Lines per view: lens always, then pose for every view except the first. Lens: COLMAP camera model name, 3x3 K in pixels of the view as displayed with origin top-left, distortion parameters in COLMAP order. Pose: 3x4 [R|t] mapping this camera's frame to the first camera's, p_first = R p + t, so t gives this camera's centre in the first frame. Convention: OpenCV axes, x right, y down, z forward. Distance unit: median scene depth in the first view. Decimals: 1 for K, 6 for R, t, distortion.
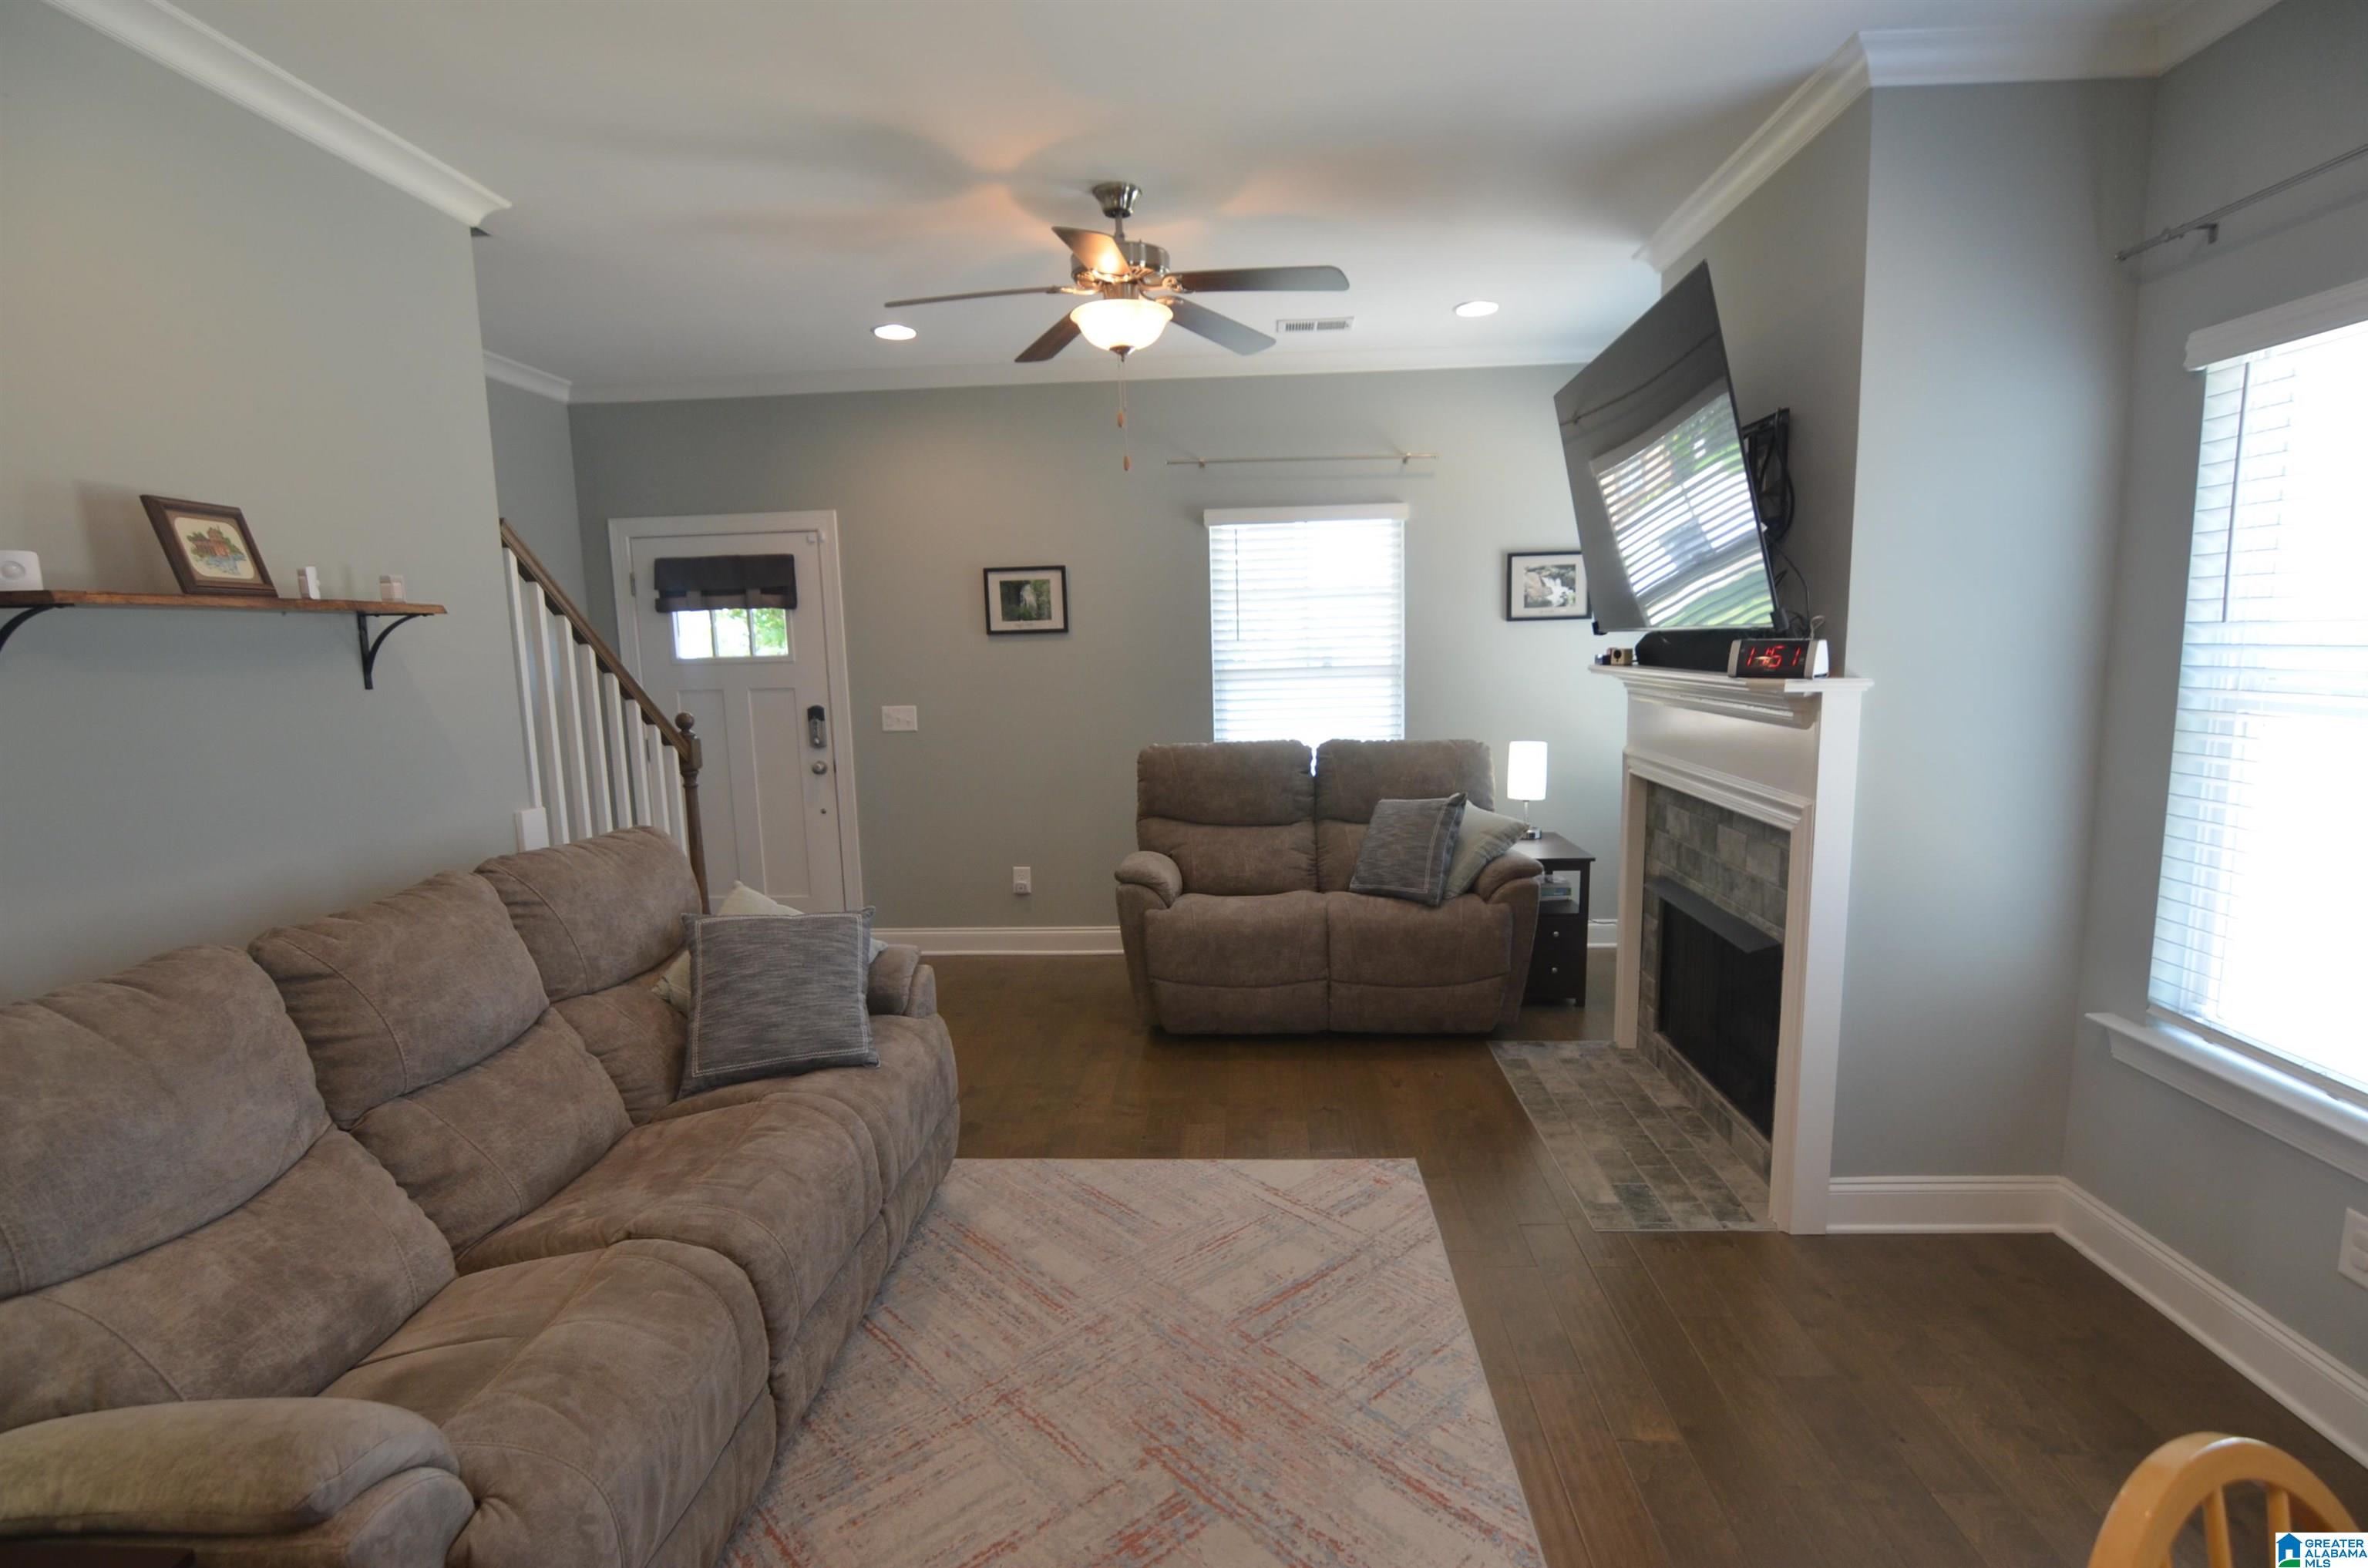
lens RADIAL K [[1148.3, 0, 1193.5], [0, 1148.3, 810.9], [0, 0, 1]] dist [-0.031601, 0.008553]
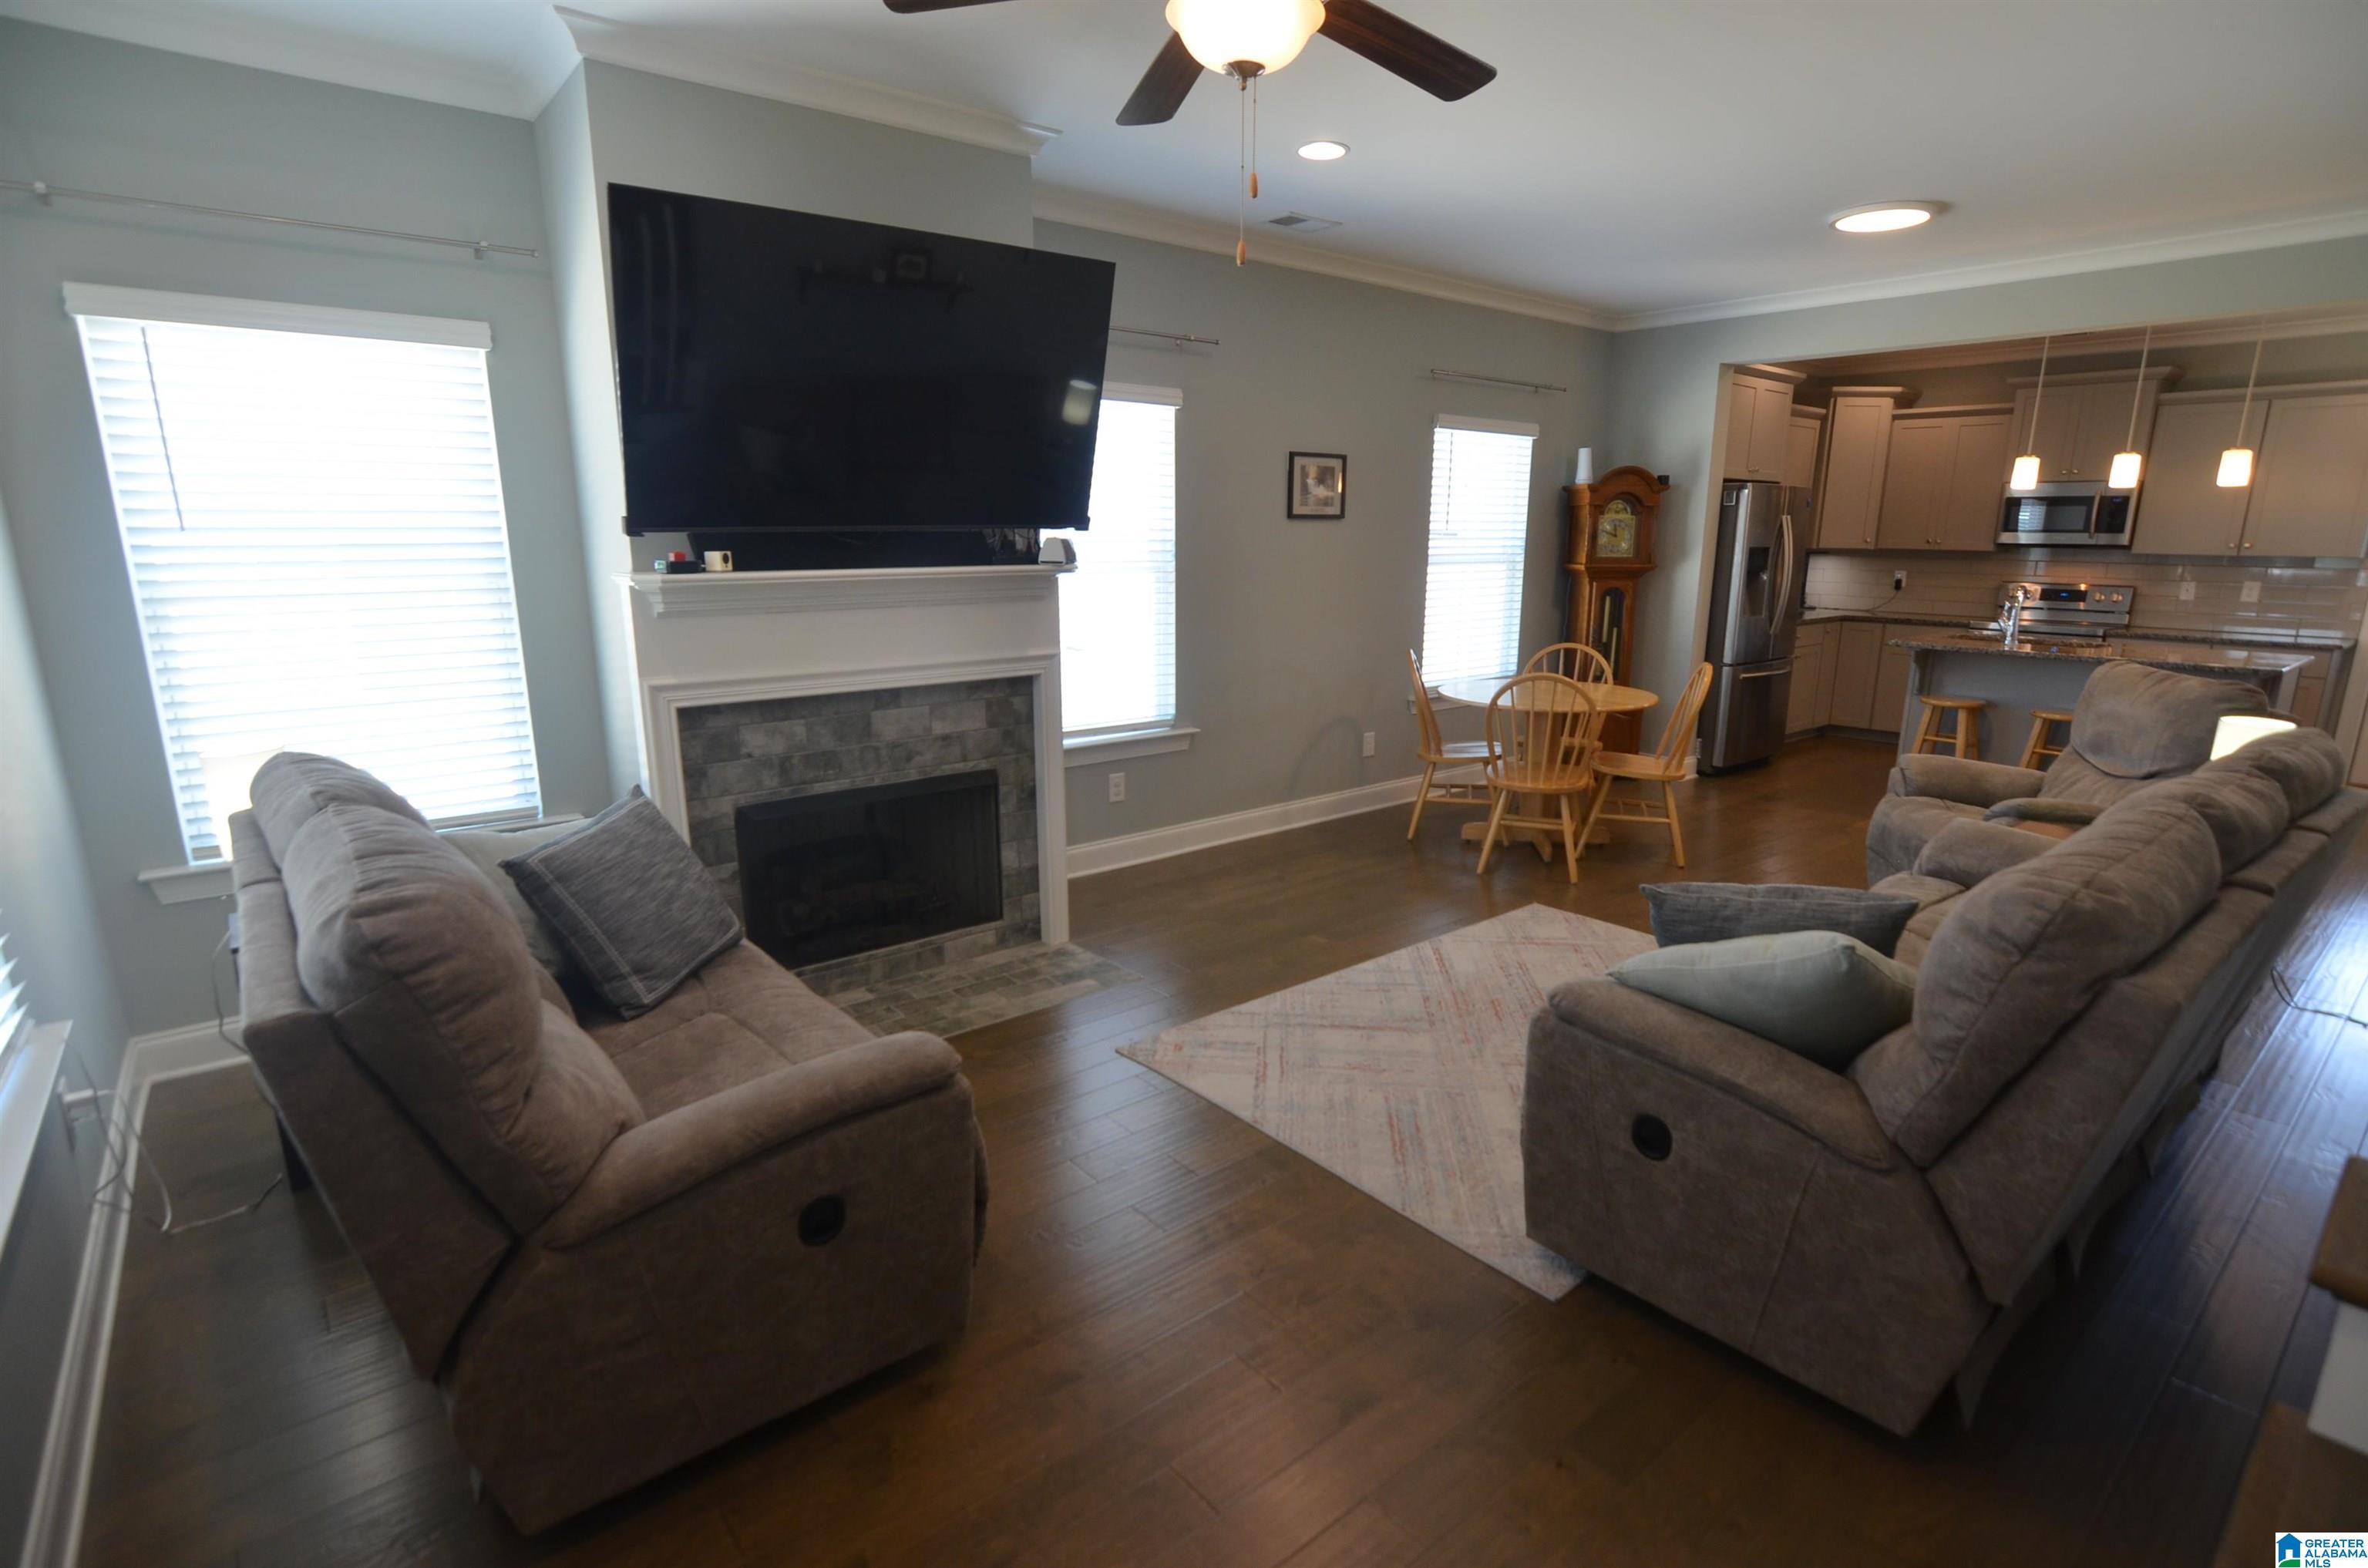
lens RADIAL K [[1148.3, 0, 1193.5], [0, 1148.3, 810.9], [0, 0, 1]] dist [-0.031601, 0.008553]
pose [[-0.676856, -0.155217, 0.719565, -0.648242], [0.123745, 0.939613, 0.319084, -0.249151], [-0.725640, 0.305017, -0.616775, 1.763551]]
